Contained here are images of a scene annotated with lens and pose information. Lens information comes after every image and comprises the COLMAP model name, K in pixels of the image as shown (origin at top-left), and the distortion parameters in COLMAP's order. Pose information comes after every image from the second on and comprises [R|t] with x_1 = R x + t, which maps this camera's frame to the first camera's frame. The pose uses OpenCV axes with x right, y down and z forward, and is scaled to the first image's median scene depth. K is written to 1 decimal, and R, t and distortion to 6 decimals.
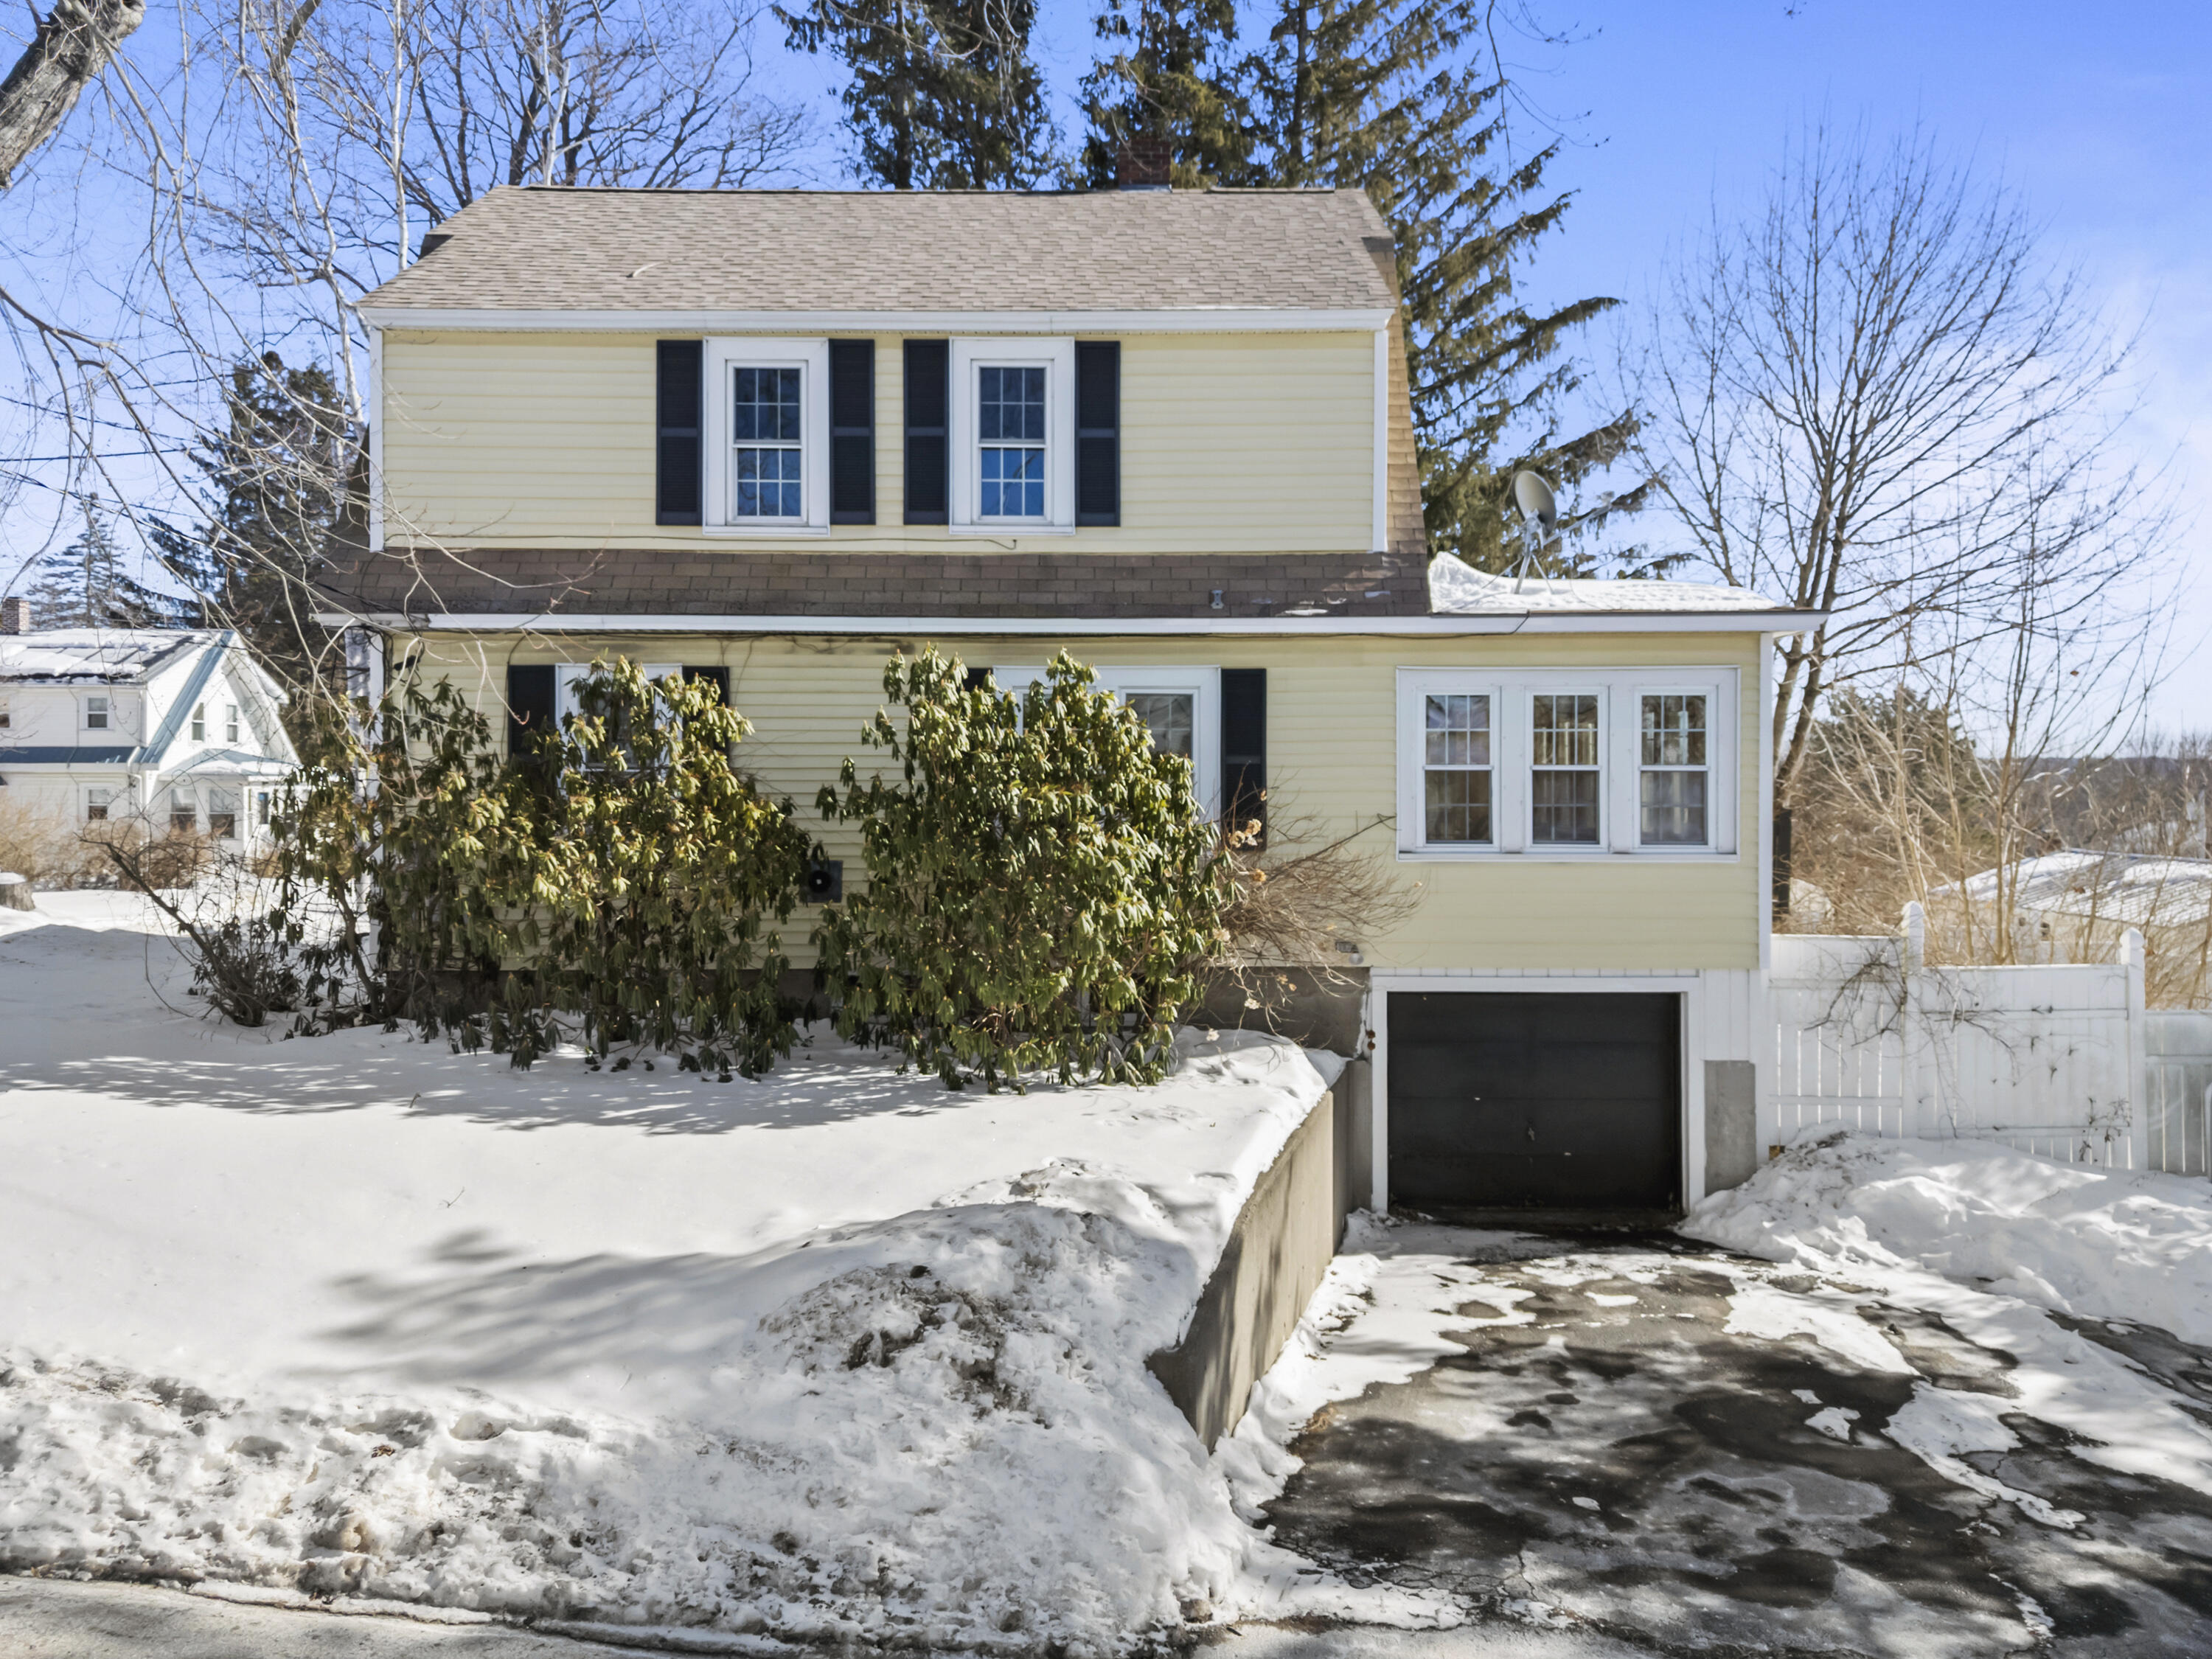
lens RADIAL K [[1646.3, 0, 1077.7], [0, 1646.3, 771.4], [0, 0, 1]] dist [0.058876, -0.039832]
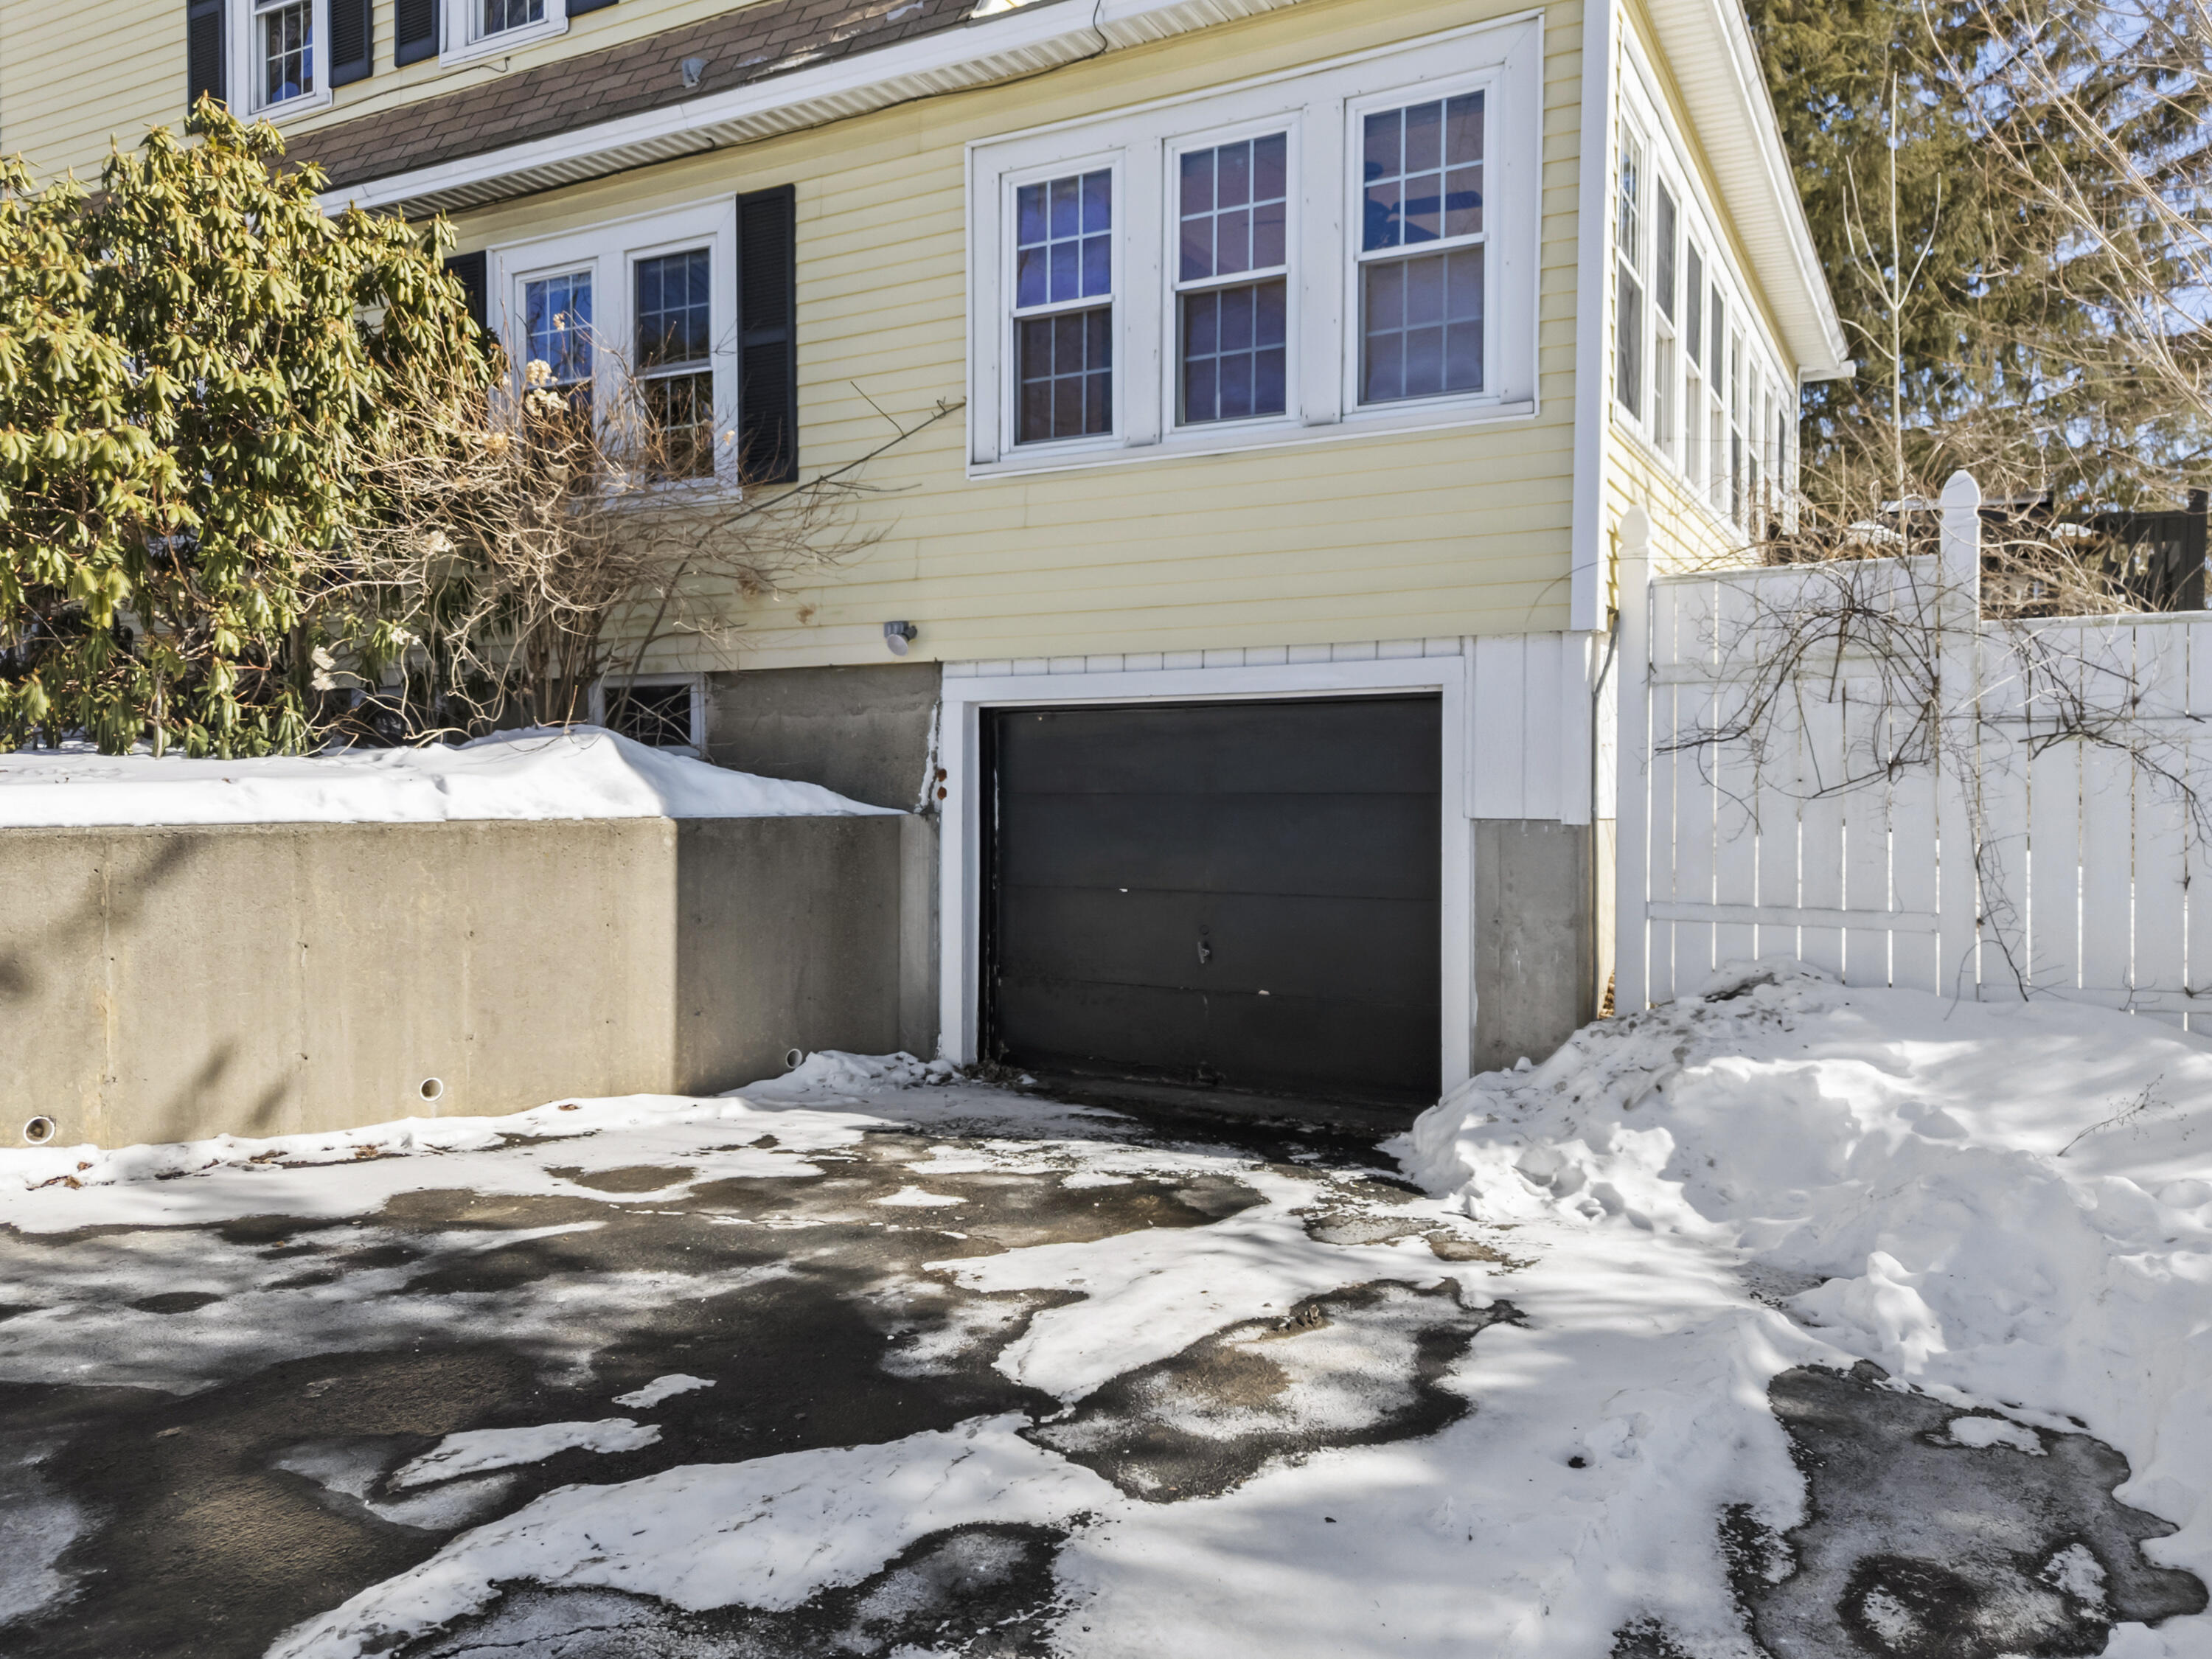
lens RADIAL K [[1613.3, 0, 1106.0], [0, 1613.3, 829.5], [0, 0, 1]] dist [0.070164, -0.061974]
pose [[0.878888, 0.014316, -0.476813, 0.620762], [-0.002102, 0.999656, 0.026140, 0.198215], [0.477024, -0.021971, 0.878616, 0.614833]]
